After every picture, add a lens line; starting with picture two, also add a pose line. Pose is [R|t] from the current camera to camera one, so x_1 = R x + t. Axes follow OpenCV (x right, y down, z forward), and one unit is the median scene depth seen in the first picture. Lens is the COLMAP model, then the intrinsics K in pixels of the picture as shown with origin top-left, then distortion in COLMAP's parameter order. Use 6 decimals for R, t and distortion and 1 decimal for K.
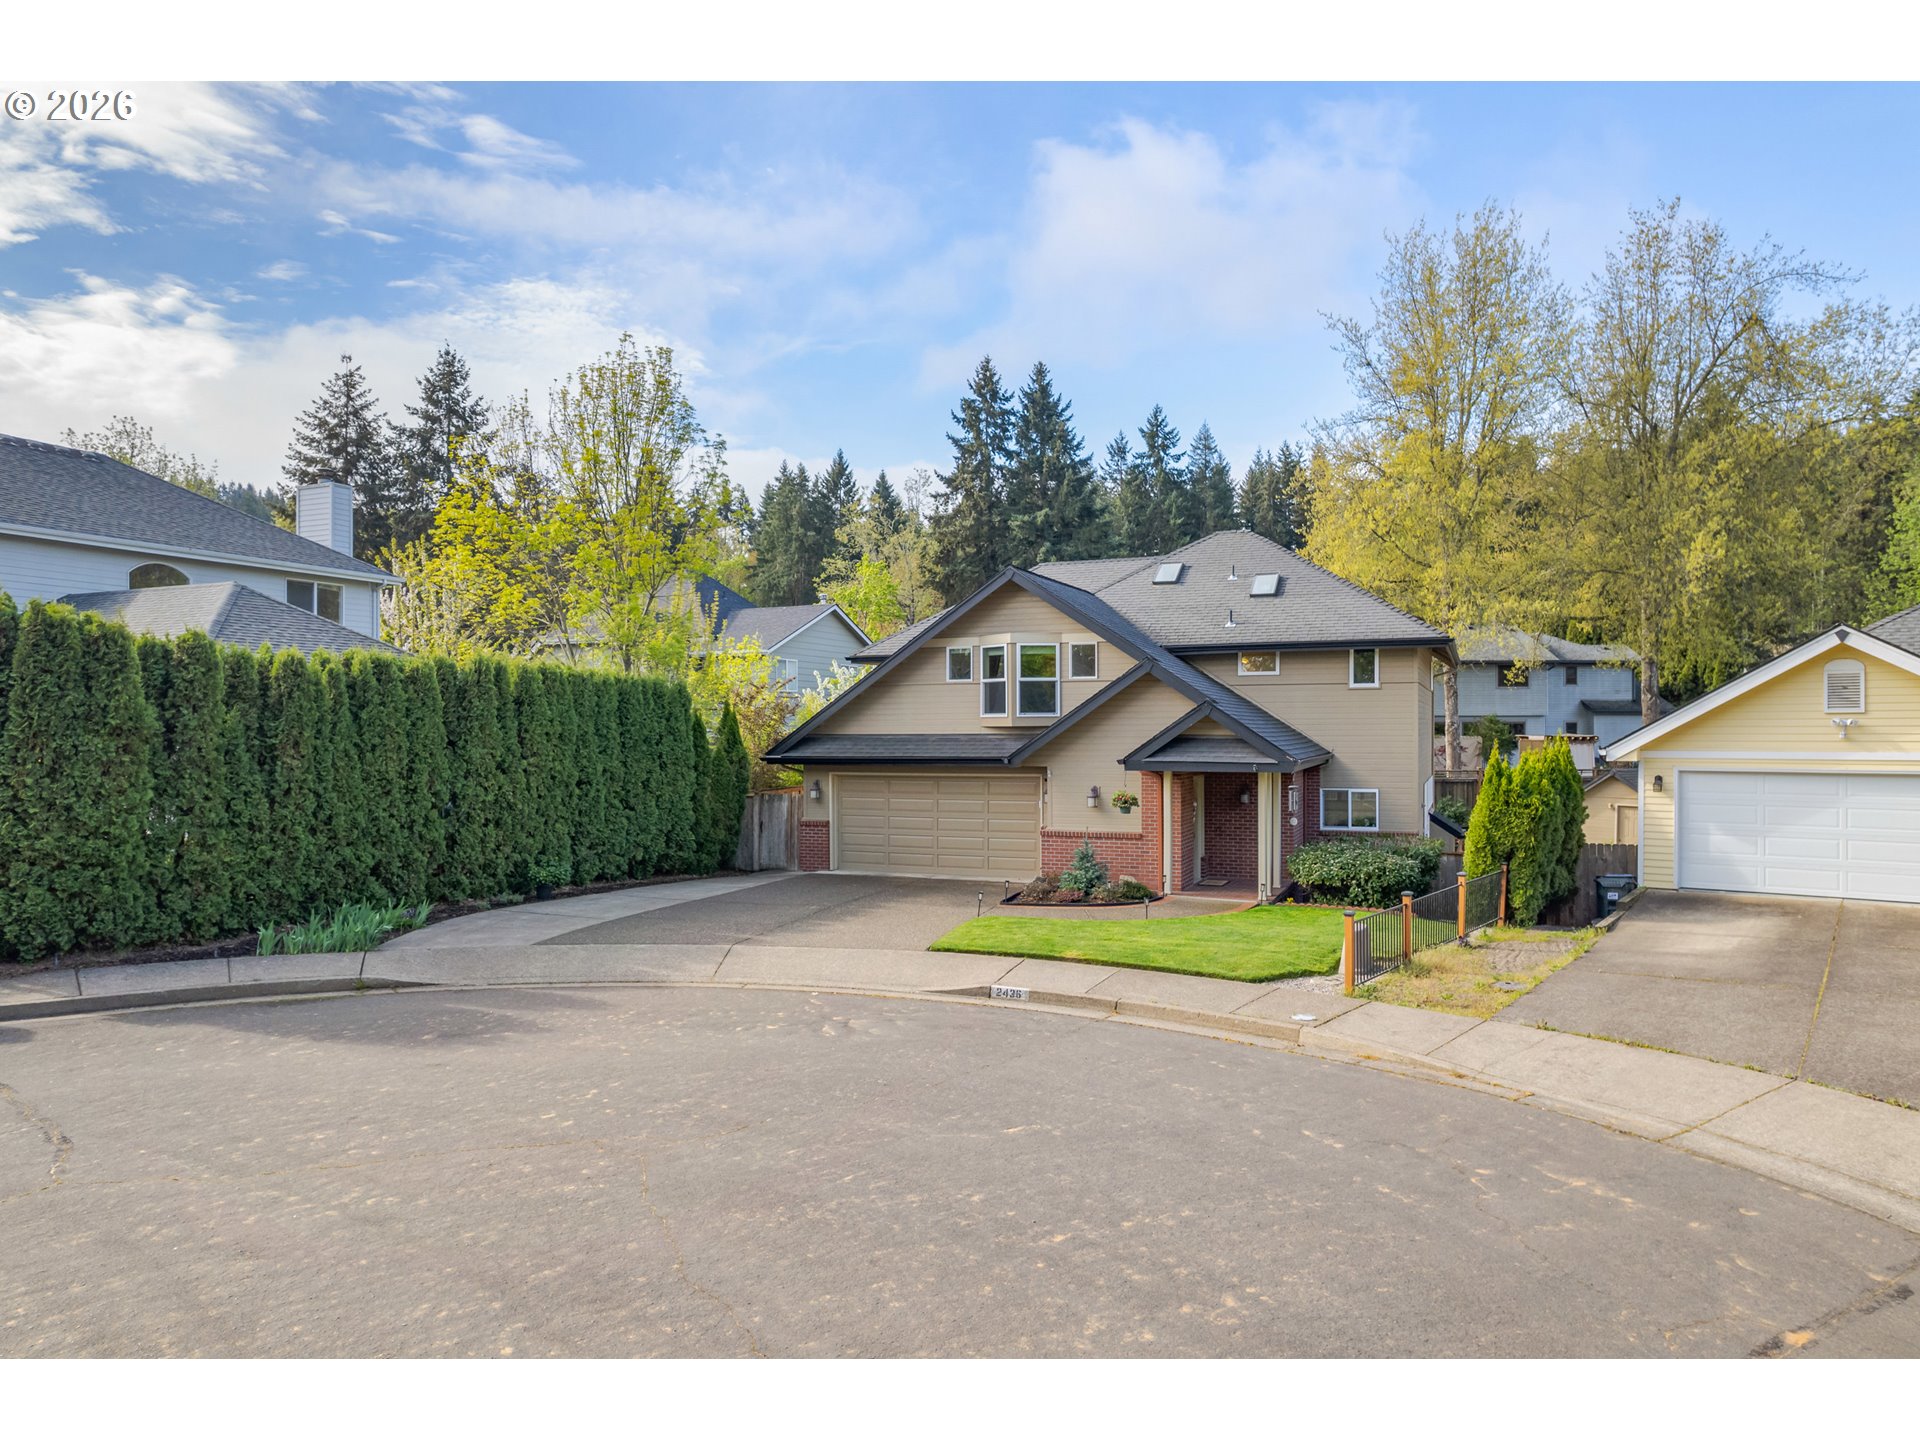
lens RADIAL K [[1471.9, 0, 960.0], [0, 1471.9, 720.0], [0, 0, 1]] dist [-0.002159, -0.079394]
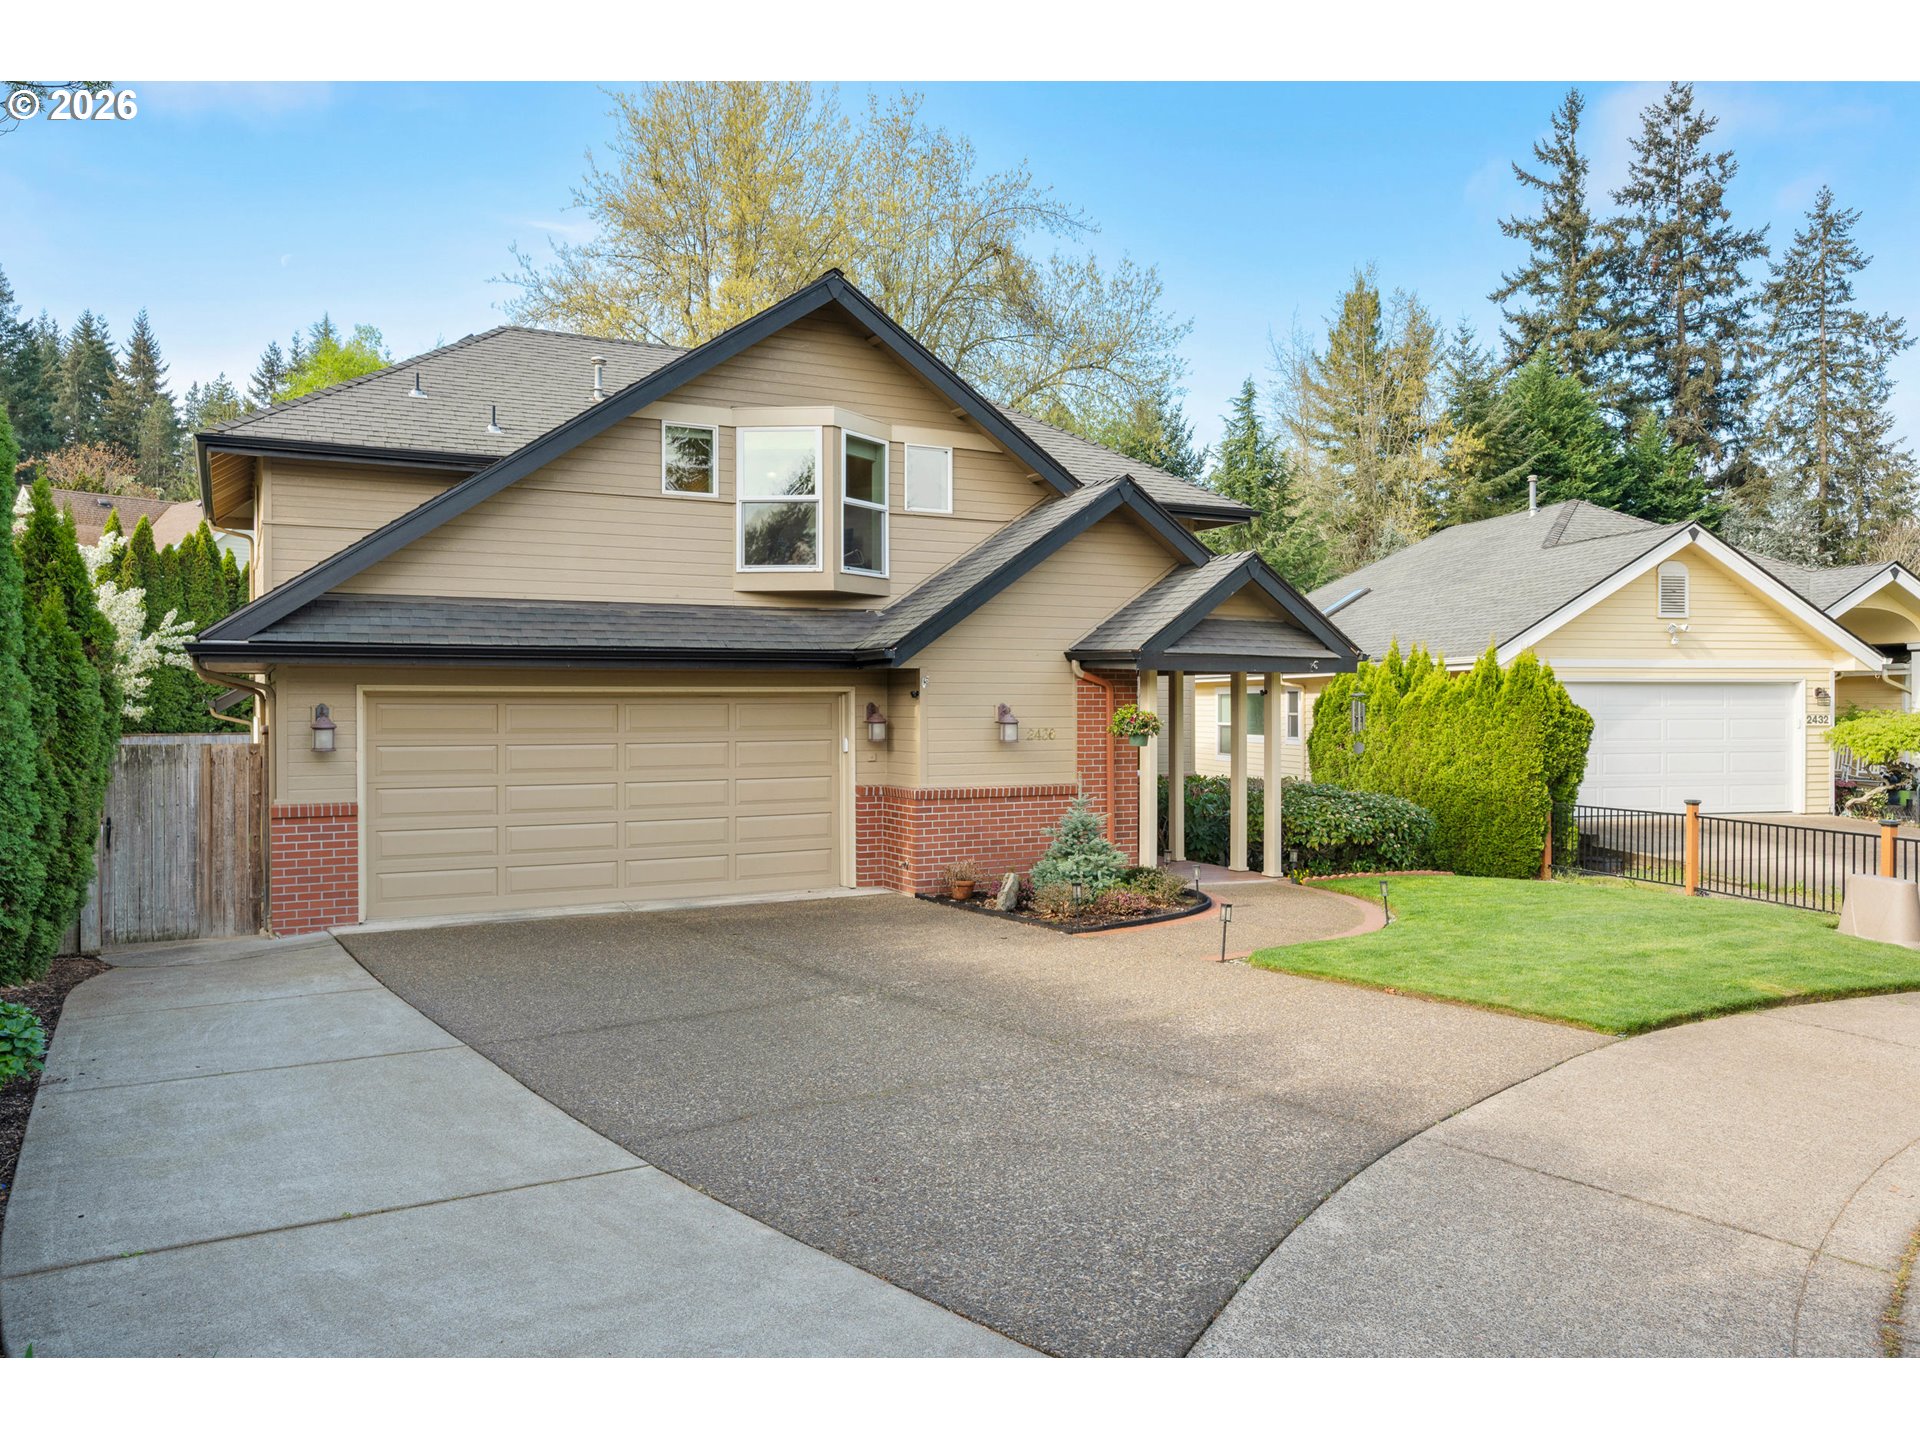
lens RADIAL K [[1471.9, 0, 960.0], [0, 1471.9, 720.0], [0, 0, 1]] dist [-0.002159, -0.079394]
pose [[0.565228, 0.002713, 0.824930, -0.356754], [0.005324, 0.999962, -0.006937, 0.052575], [-0.824917, 0.008313, 0.565192, 0.676234]]
